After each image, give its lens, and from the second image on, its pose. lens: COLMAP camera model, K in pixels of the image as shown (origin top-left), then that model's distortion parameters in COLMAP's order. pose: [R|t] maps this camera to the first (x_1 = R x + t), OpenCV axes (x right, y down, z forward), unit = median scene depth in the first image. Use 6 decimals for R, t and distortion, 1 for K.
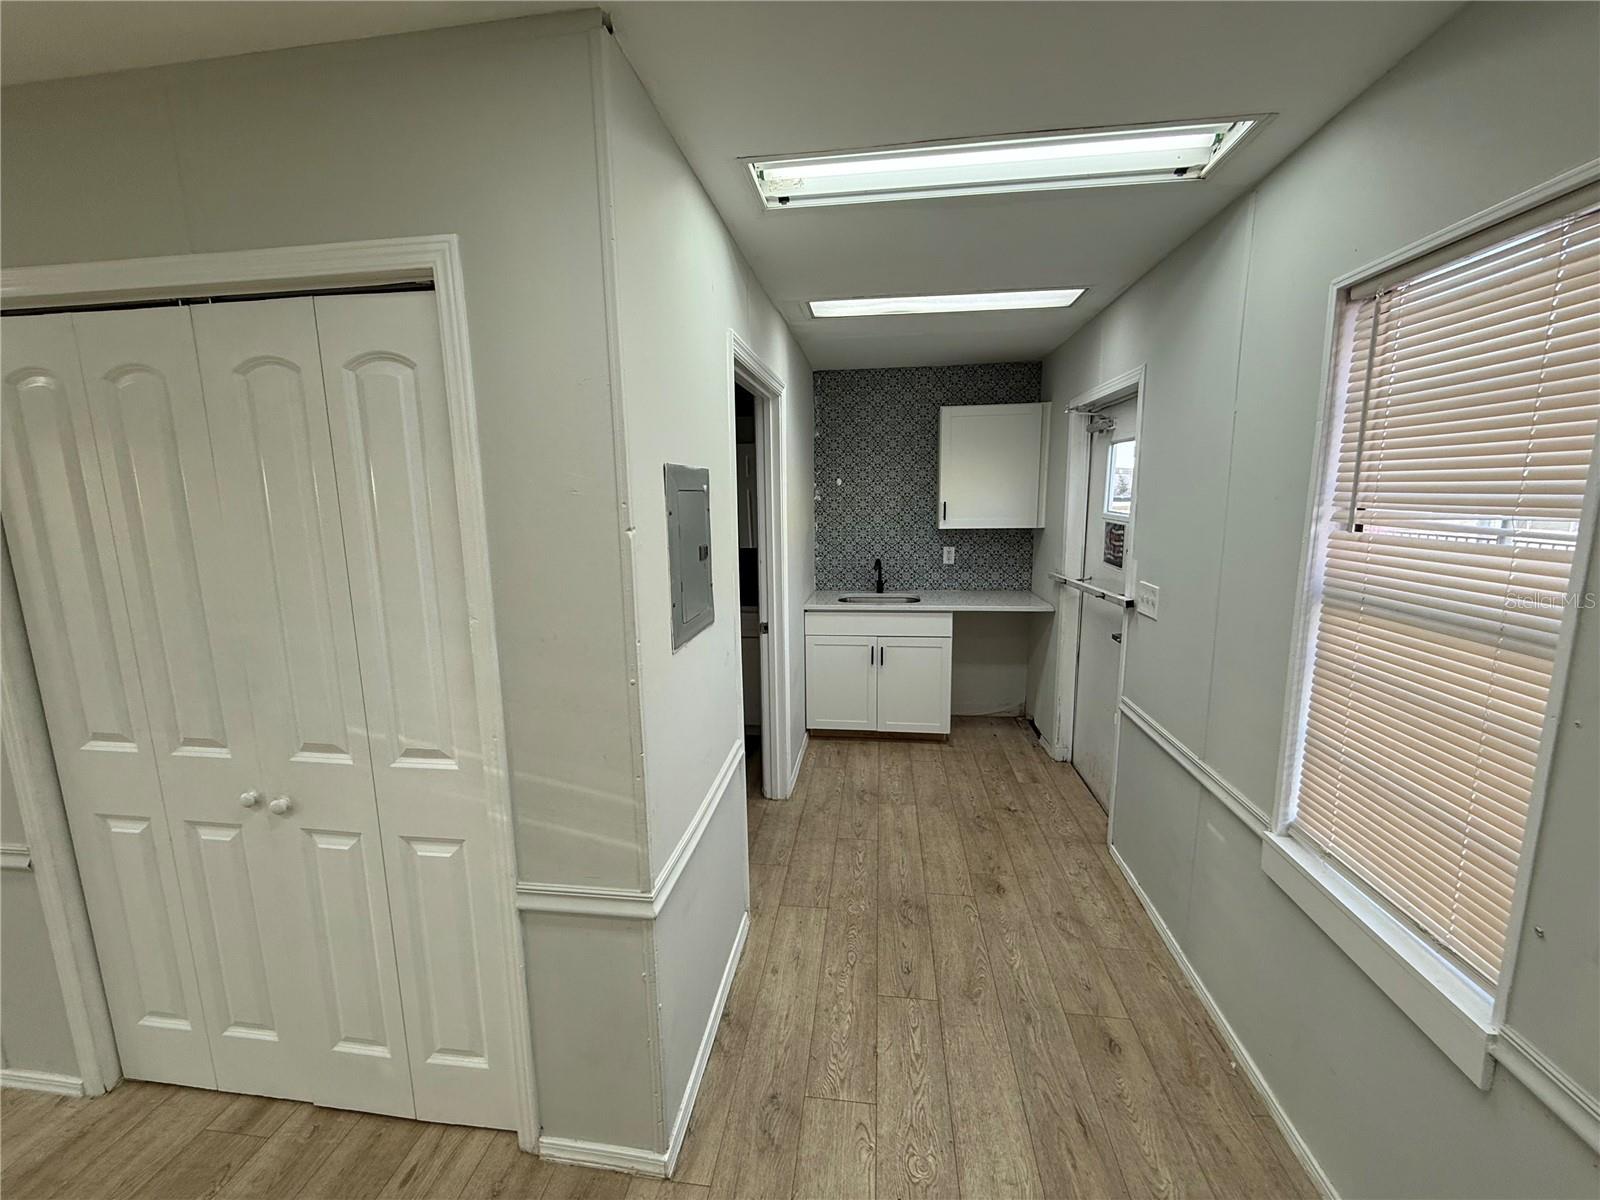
lens RADIAL K [[635.1, 0, 799.2], [0, 635.1, 597.5], [0, 0, 1]] dist [0.002861, 0.000224]
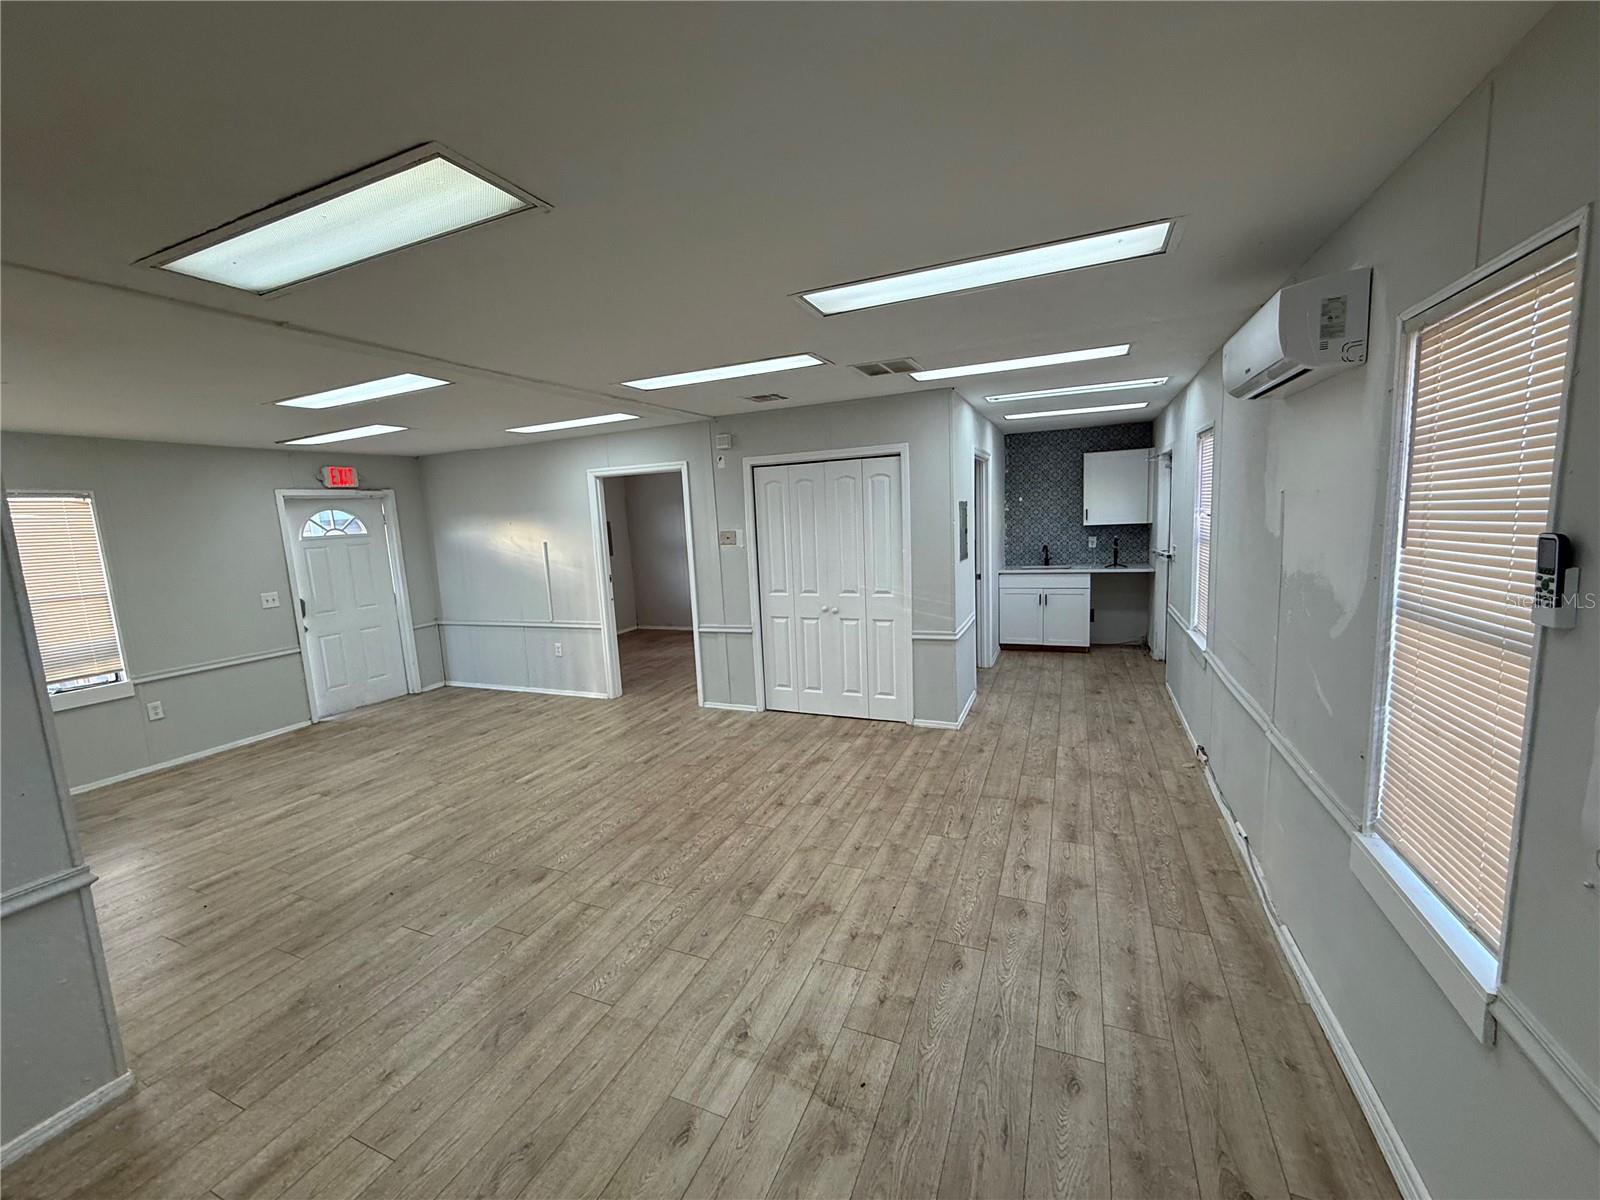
lens RADIAL K [[635.1, 0, 799.4], [0, 635.1, 601.0], [0, 0, 1]] dist [0.002861, 0.000224]
pose [[0.961491, 0.007080, -0.274745, -0.043531], [-0.011157, 0.999850, -0.013280, 0.139369], [0.274609, 0.015834, 0.961425, -0.929875]]
